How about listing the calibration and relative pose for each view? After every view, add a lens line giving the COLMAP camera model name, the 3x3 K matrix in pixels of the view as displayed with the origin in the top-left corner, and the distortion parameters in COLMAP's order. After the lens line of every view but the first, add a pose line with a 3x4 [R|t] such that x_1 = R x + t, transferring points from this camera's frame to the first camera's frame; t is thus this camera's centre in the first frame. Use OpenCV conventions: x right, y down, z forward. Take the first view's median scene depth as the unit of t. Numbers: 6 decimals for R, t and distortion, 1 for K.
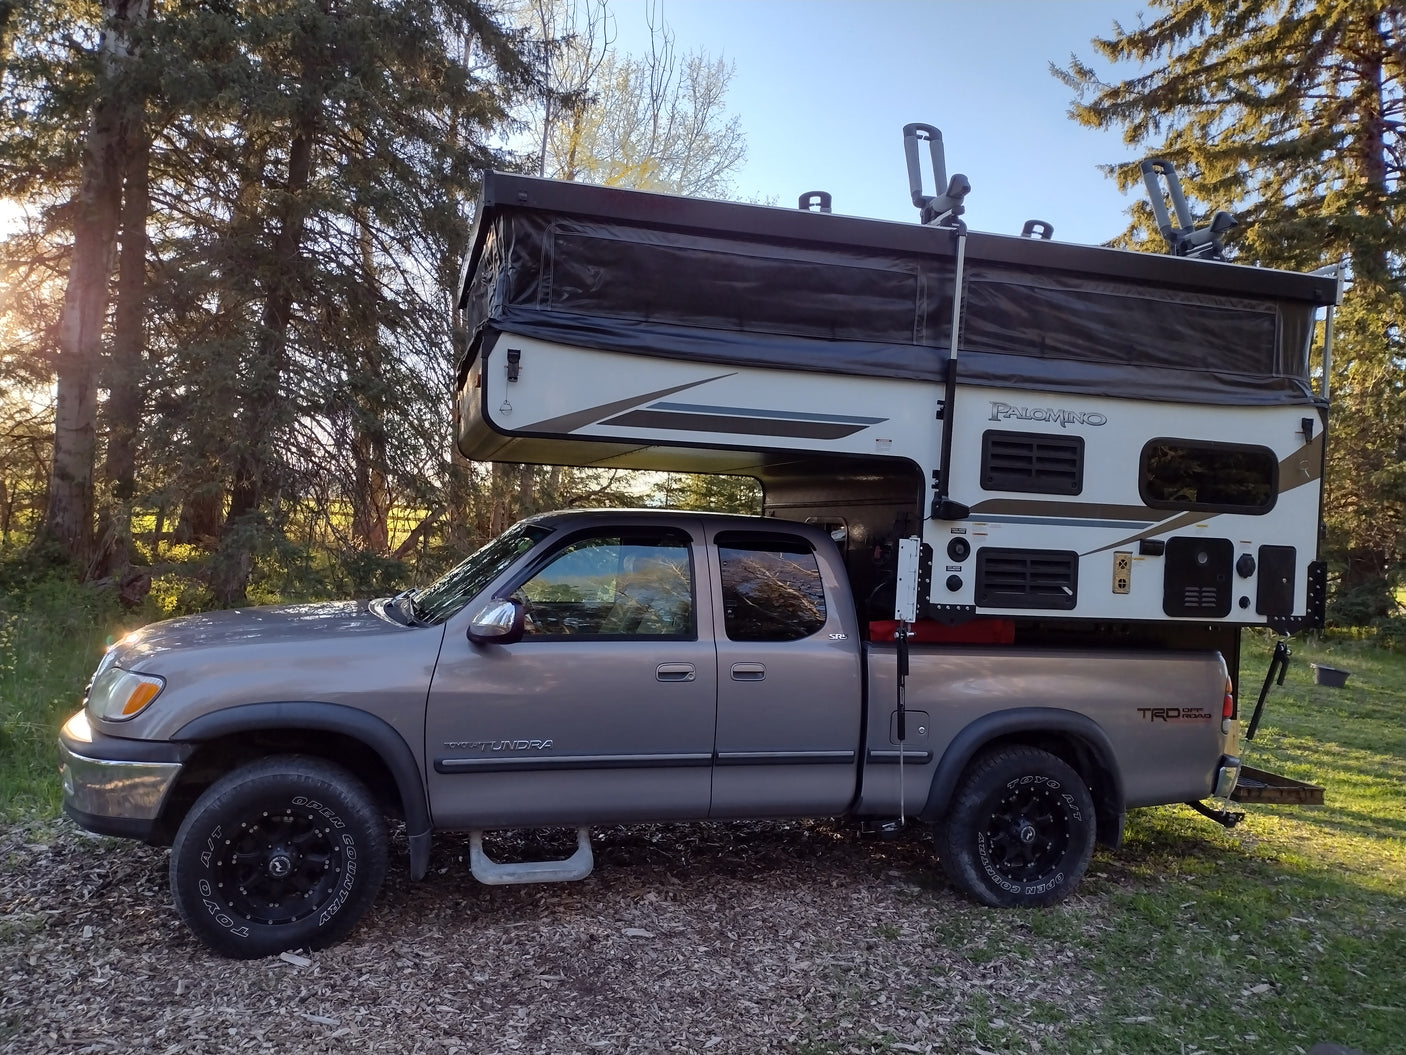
lens RADIAL K [[1169.9, 0, 703.0], [0, 1169.9, 527.5], [0, 0, 1]] dist [-0.002701, -0.007754]
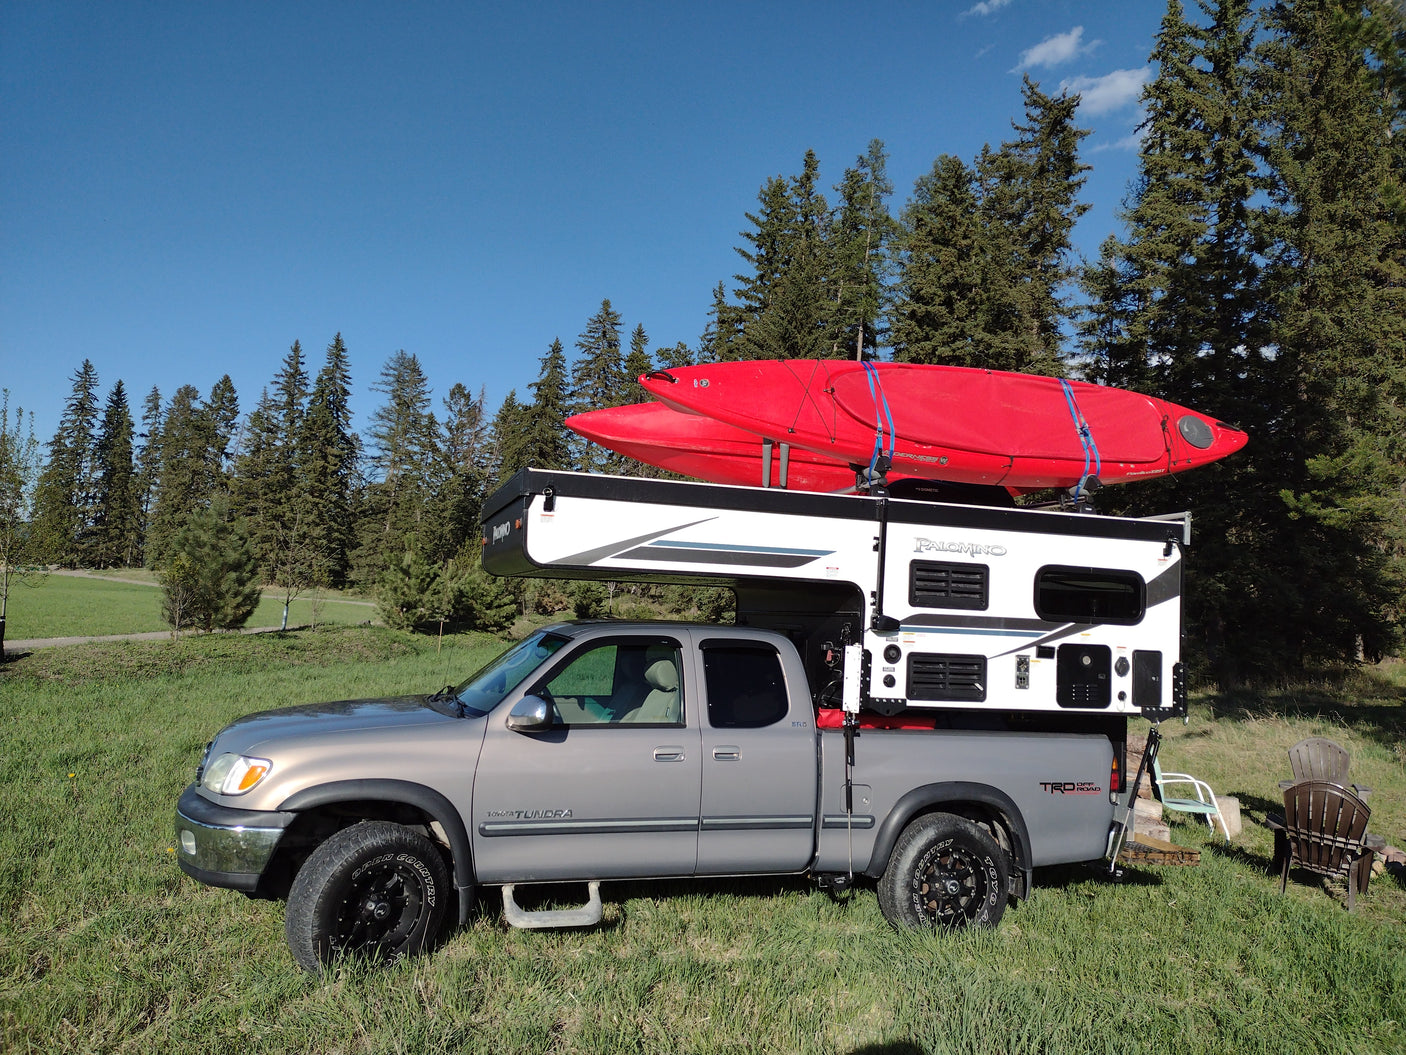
lens RADIAL K [[1065.1, 0, 703.0], [0, 1065.1, 527.5], [0, 0, 1]] dist [0.031708, -0.002911]
pose [[0.999437, 0.001818, 0.033507, -0.024297], [0.001202, 0.995952, -0.089879, -0.013725], [-0.033535, 0.089868, 0.995389, -0.149387]]
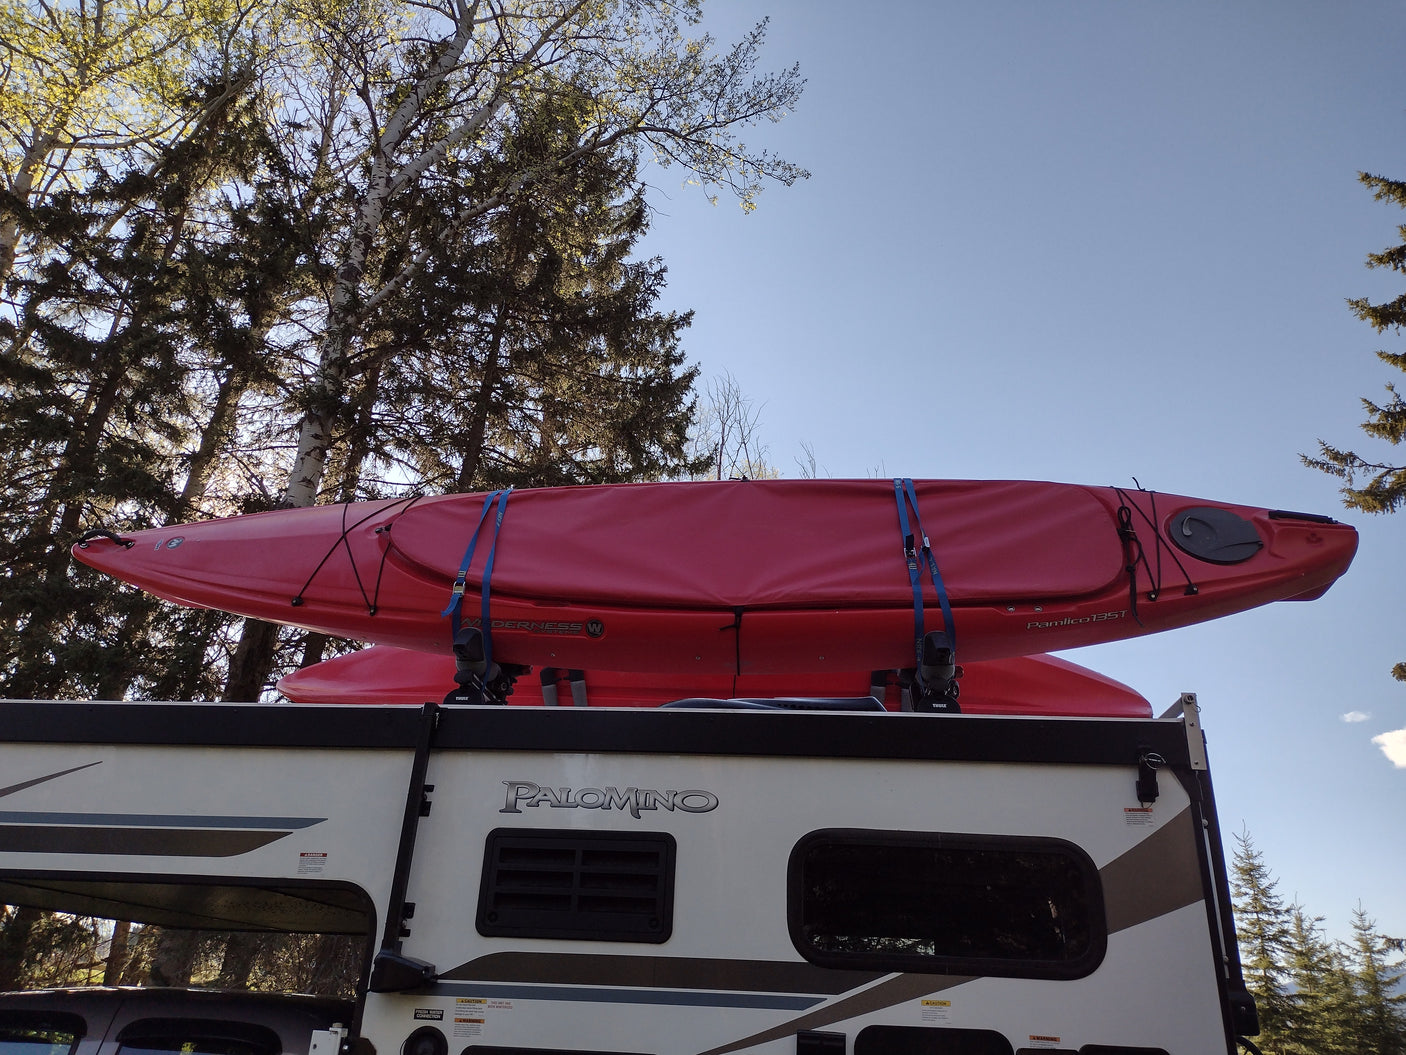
lens RADIAL K [[1065.1, 0, 703.0], [0, 1065.1, 527.5], [0, 0, 1]] dist [0.031708, -0.002911]
pose [[0.937570, -0.138899, -0.318855, 0.534376], [0.001909, 0.918831, -0.394646, -0.008154], [0.347790, 0.369400, 0.861734, 0.496960]]
